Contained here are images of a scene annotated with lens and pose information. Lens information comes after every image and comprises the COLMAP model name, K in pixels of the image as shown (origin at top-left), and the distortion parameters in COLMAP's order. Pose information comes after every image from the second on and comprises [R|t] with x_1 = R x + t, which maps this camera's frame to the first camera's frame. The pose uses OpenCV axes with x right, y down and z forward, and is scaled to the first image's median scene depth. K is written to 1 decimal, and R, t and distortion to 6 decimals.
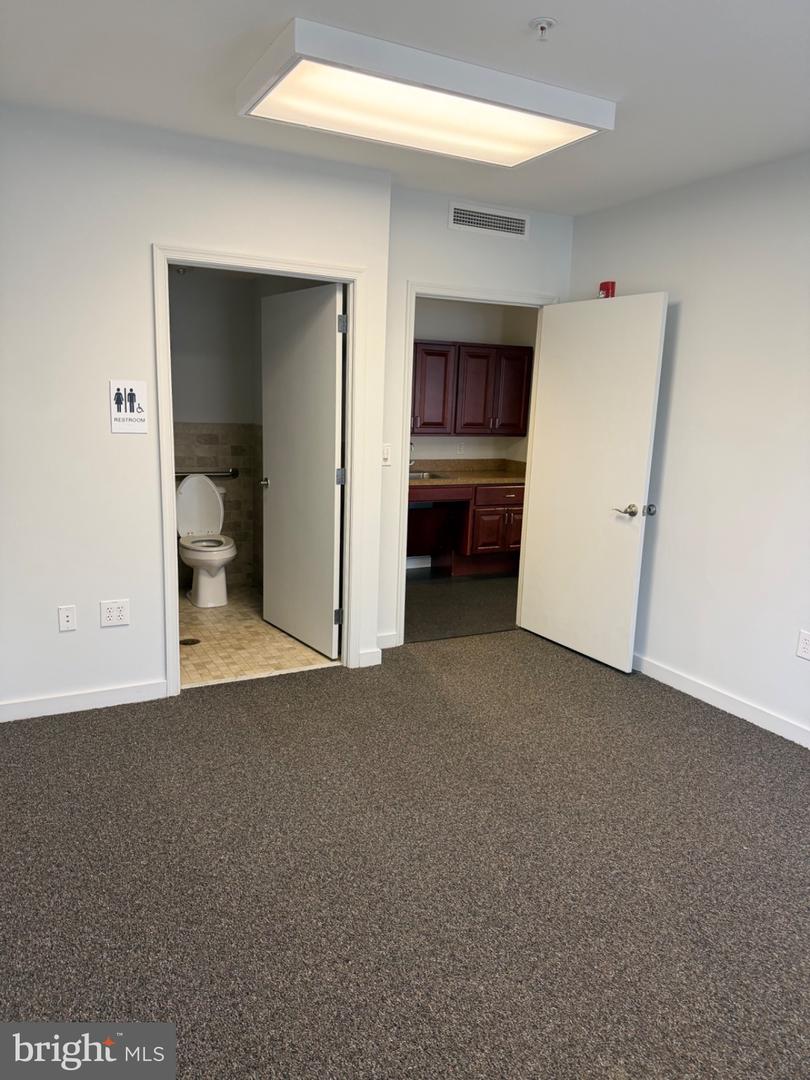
lens RADIAL K [[742.4, 0, 403.4], [0, 742.4, 545.2], [0, 0, 1]] dist [0.100936, -0.181710]
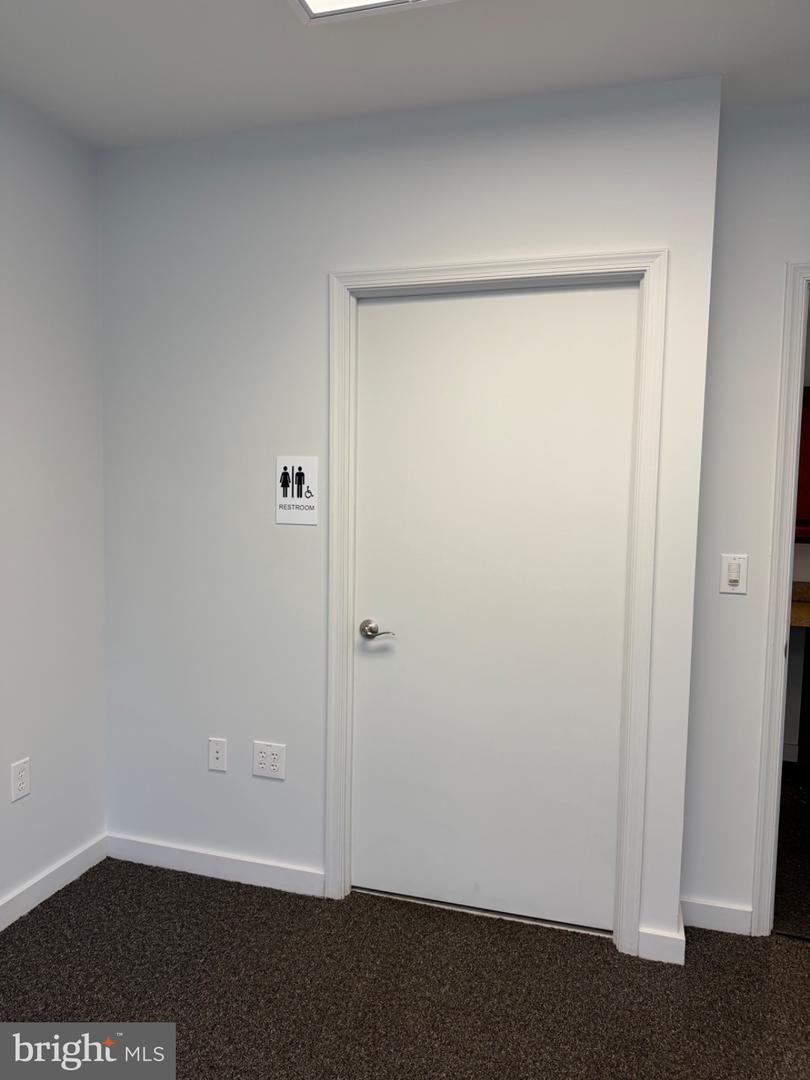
lens RADIAL K [[742.4, 0, 403.4], [0, 742.4, 545.2], [0, 0, 1]] dist [0.100936, -0.181710]
pose [[0.708496, 0.029704, -0.705089, 0.240976], [-0.134996, 0.986368, -0.094094, -0.071880], [0.692682, 0.161850, 0.702848, 0.545371]]
